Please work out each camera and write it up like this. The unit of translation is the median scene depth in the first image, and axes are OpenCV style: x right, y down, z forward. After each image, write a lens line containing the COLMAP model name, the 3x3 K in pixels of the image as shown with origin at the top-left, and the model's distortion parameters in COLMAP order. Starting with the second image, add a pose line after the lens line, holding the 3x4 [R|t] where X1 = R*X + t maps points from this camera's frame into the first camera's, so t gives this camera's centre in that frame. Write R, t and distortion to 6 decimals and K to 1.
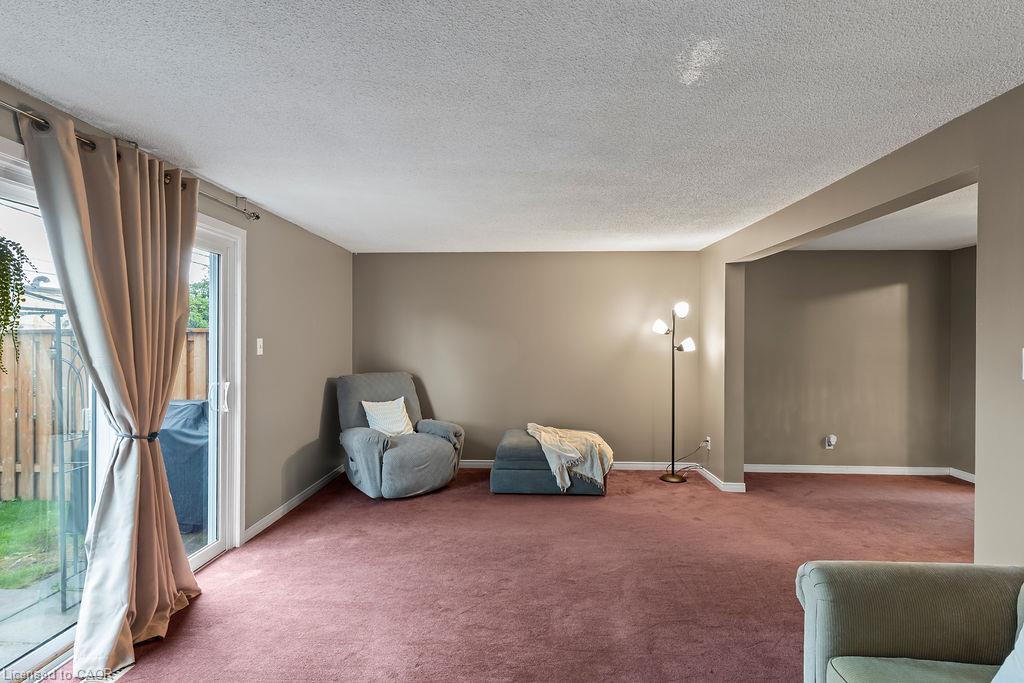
lens RADIAL K [[492.5, 0, 510.2], [0, 492.5, 341.2], [0, 0, 1]] dist [-0.004670, -0.000577]
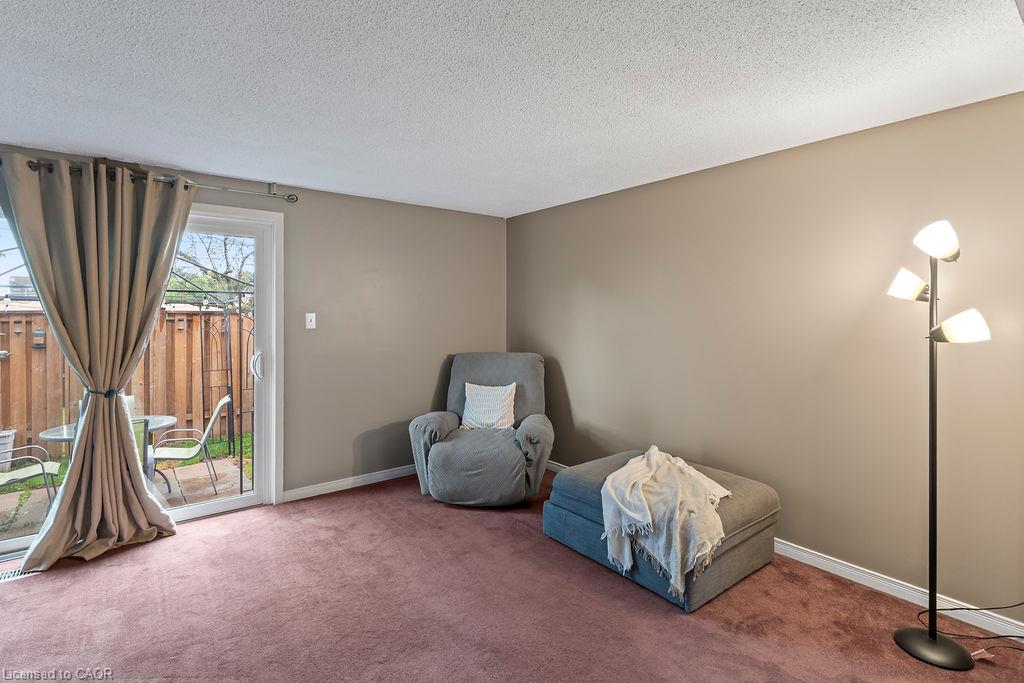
lens RADIAL K [[492.5, 0, 525.6], [0, 492.5, 316.1], [0, 0, 1]] dist [-0.004670, -0.000577]
pose [[0.650850, 0.002093, -0.759204, 0.476146], [-0.001224, 0.999998, 0.001708, -0.001071], [0.759206, -0.000183, 0.650851, 0.532488]]
